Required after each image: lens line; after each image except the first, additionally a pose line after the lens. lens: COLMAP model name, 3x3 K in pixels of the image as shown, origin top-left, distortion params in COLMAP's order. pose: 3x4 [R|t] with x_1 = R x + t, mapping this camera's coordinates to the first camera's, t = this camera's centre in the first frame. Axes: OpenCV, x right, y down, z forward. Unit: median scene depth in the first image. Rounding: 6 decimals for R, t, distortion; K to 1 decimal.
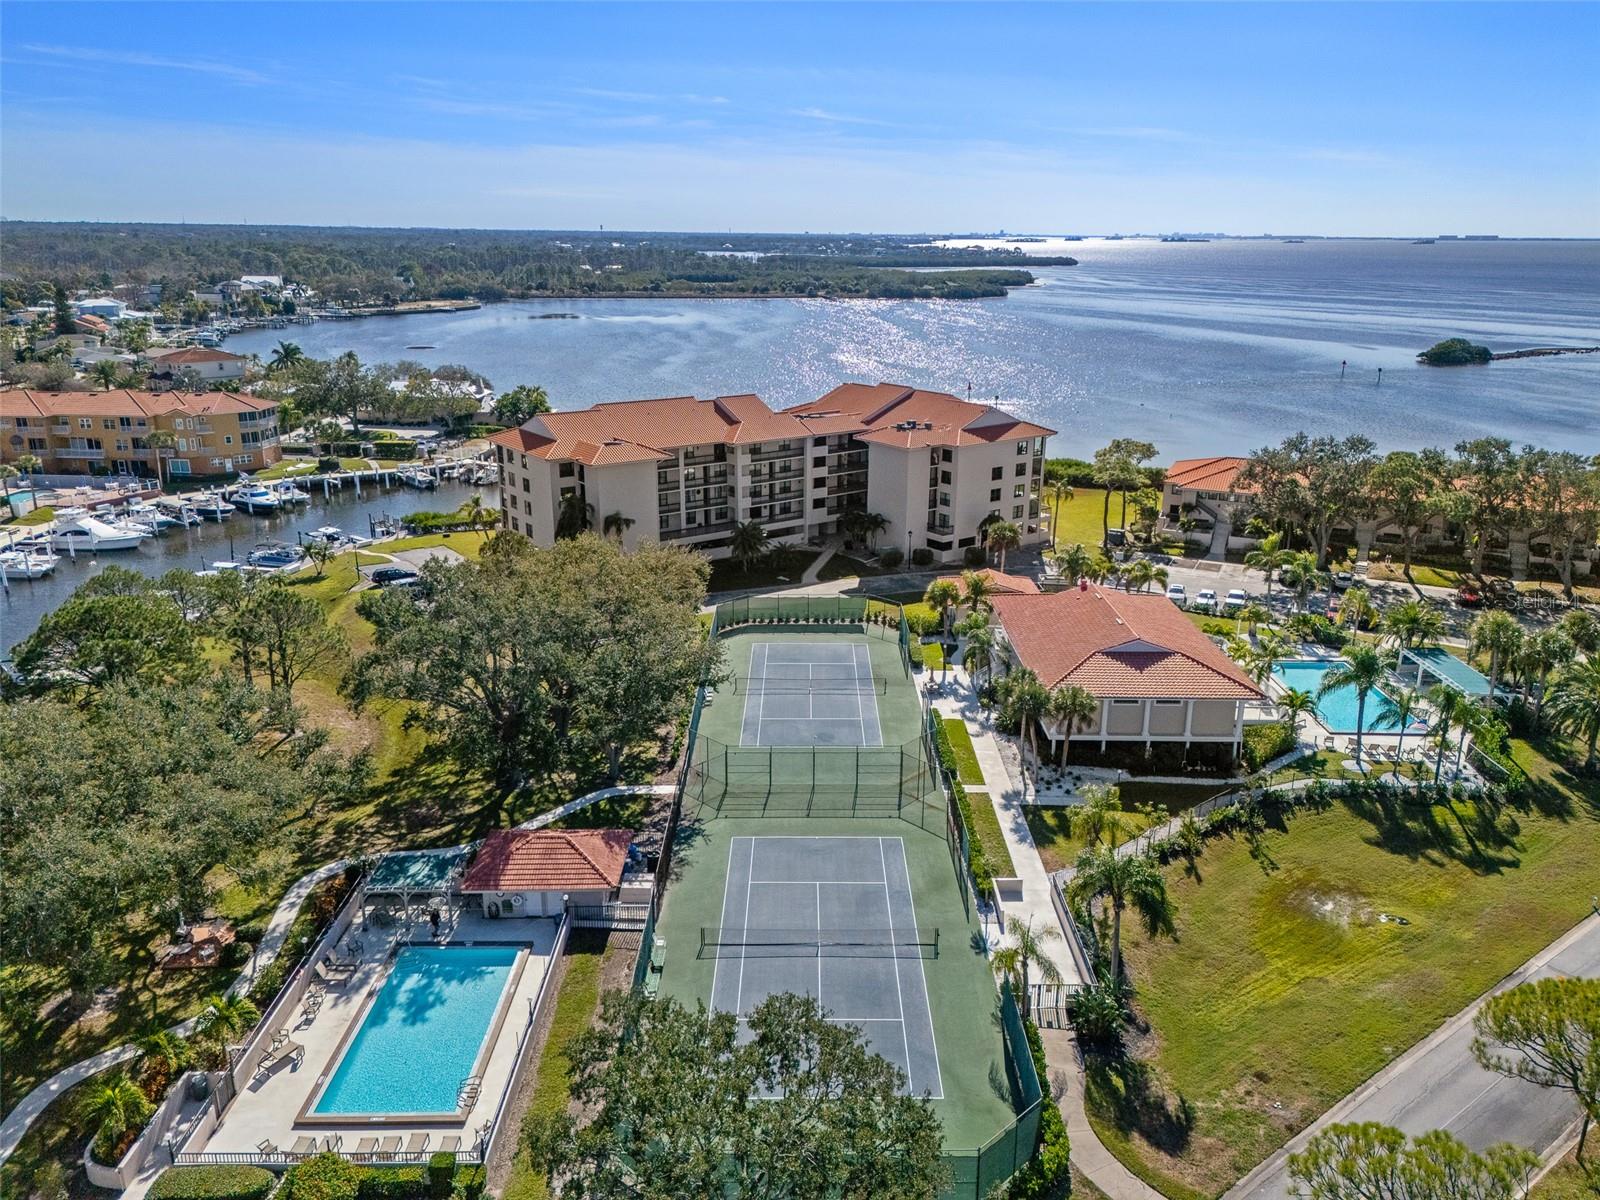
lens RADIAL K [[1176.1, 0, 797.9], [0, 1176.1, 586.6], [0, 0, 1]] dist [0.083695, -0.076662]
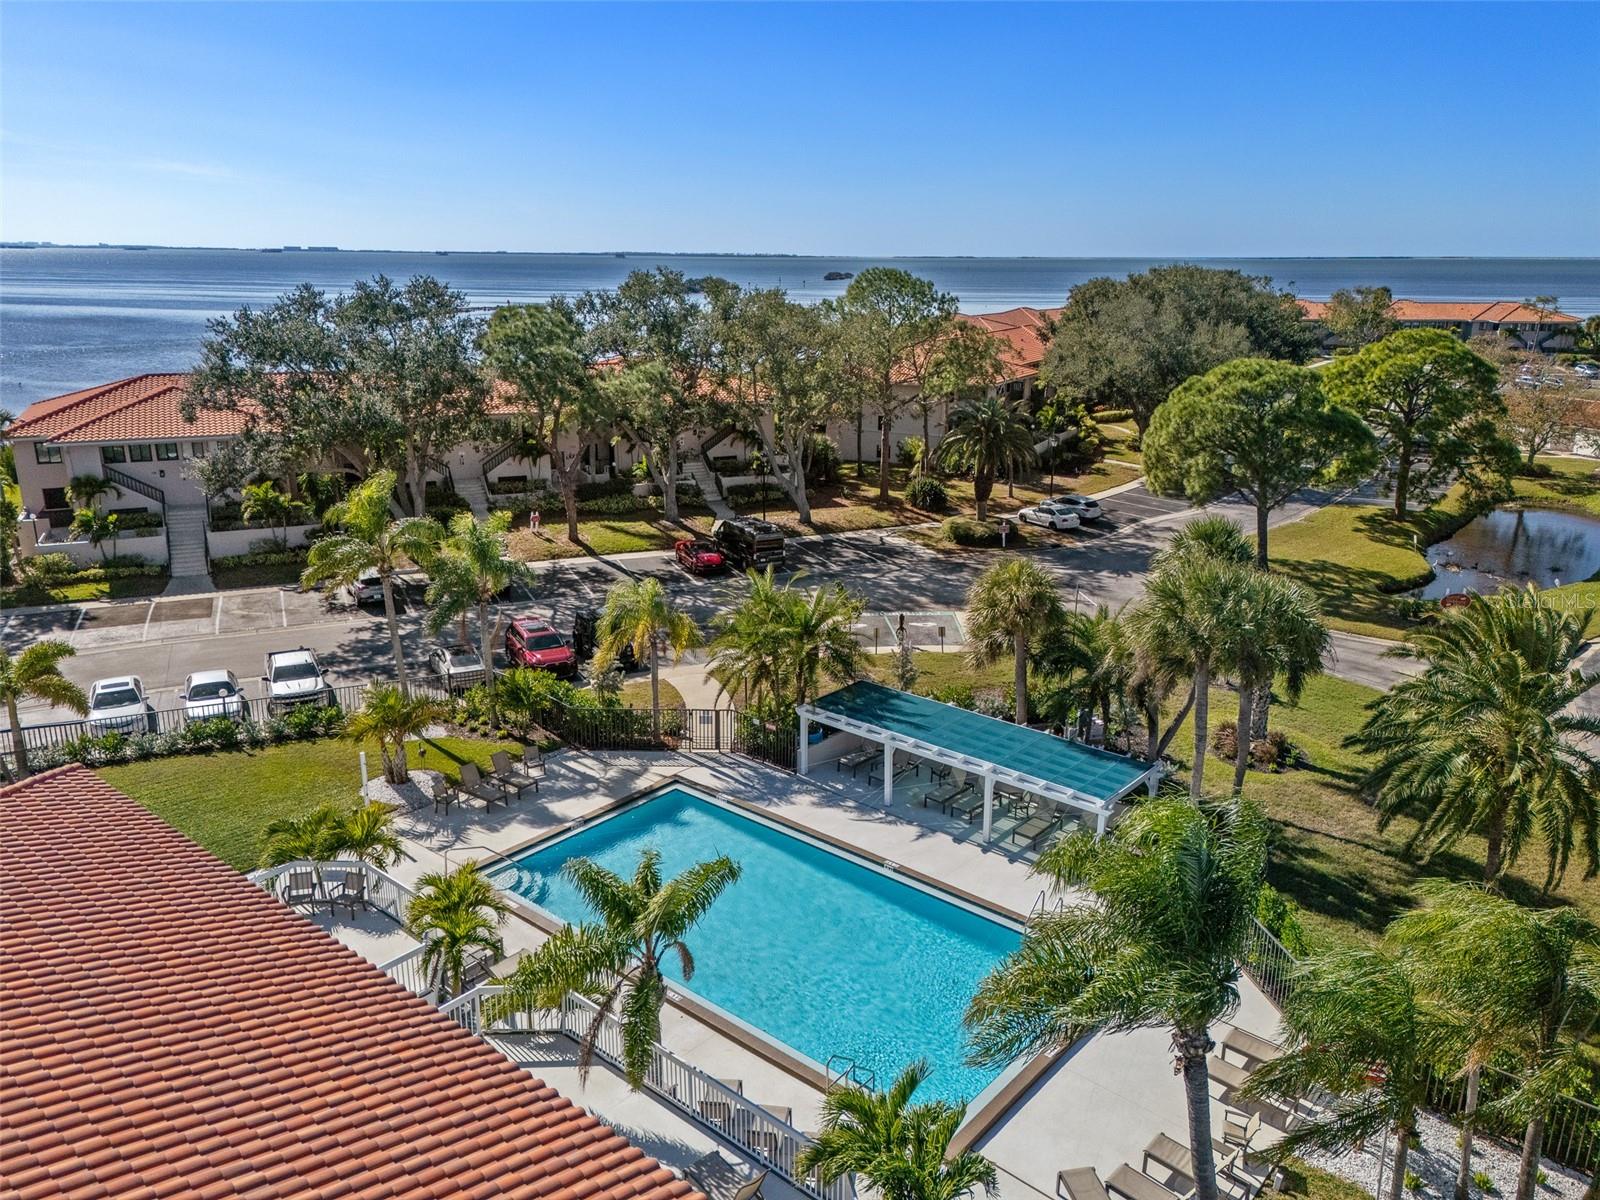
lens RADIAL K [[1176.1, 0, 810.0], [0, 1176.1, 602.6], [0, 0, 1]] dist [0.083695, -0.076662]
pose [[0.641487, -0.219673, 0.735009, 0.175906], [0.218546, 0.970752, 0.099392, -0.012437], [-0.735345, 0.096874, 0.670734, 0.544985]]
